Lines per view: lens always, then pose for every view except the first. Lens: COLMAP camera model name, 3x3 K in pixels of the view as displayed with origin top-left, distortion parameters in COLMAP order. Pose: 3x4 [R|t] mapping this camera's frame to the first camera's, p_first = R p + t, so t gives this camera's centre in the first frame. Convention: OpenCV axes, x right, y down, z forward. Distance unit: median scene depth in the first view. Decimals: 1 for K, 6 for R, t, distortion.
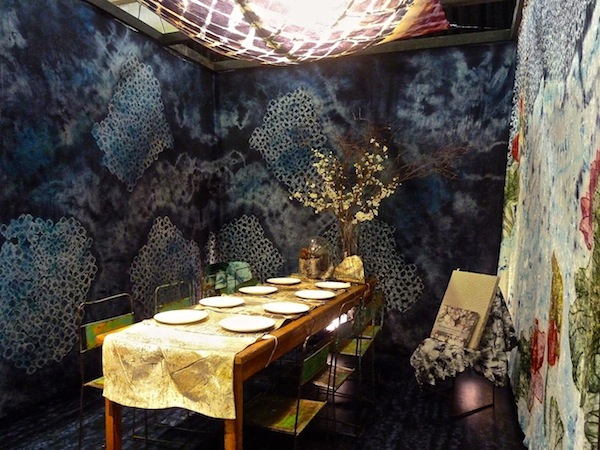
lens RADIAL K [[435.6, 0, 299.4], [0, 435.6, 221.8], [0, 0, 1]] dist [-0.053861, 0.019443]
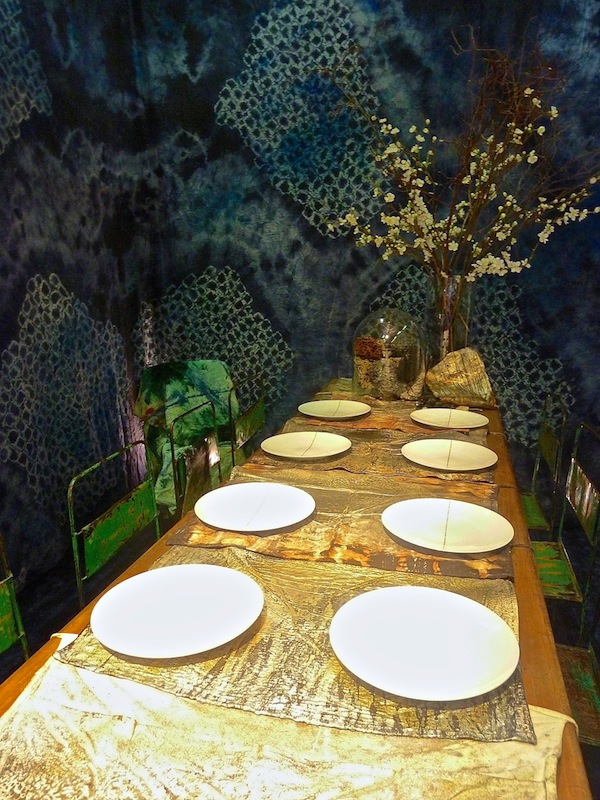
lens RADIAL K [[580.8, 0, 302.2], [0, 580.8, 402.7], [0, 0, 1]] dist [-0.053861, 0.019443]
pose [[0.990775, -0.044538, 0.127988, -0.120299], [0.015580, 0.975623, 0.218899, -0.006567], [-0.134617, -0.214885, 0.967317, 0.323118]]
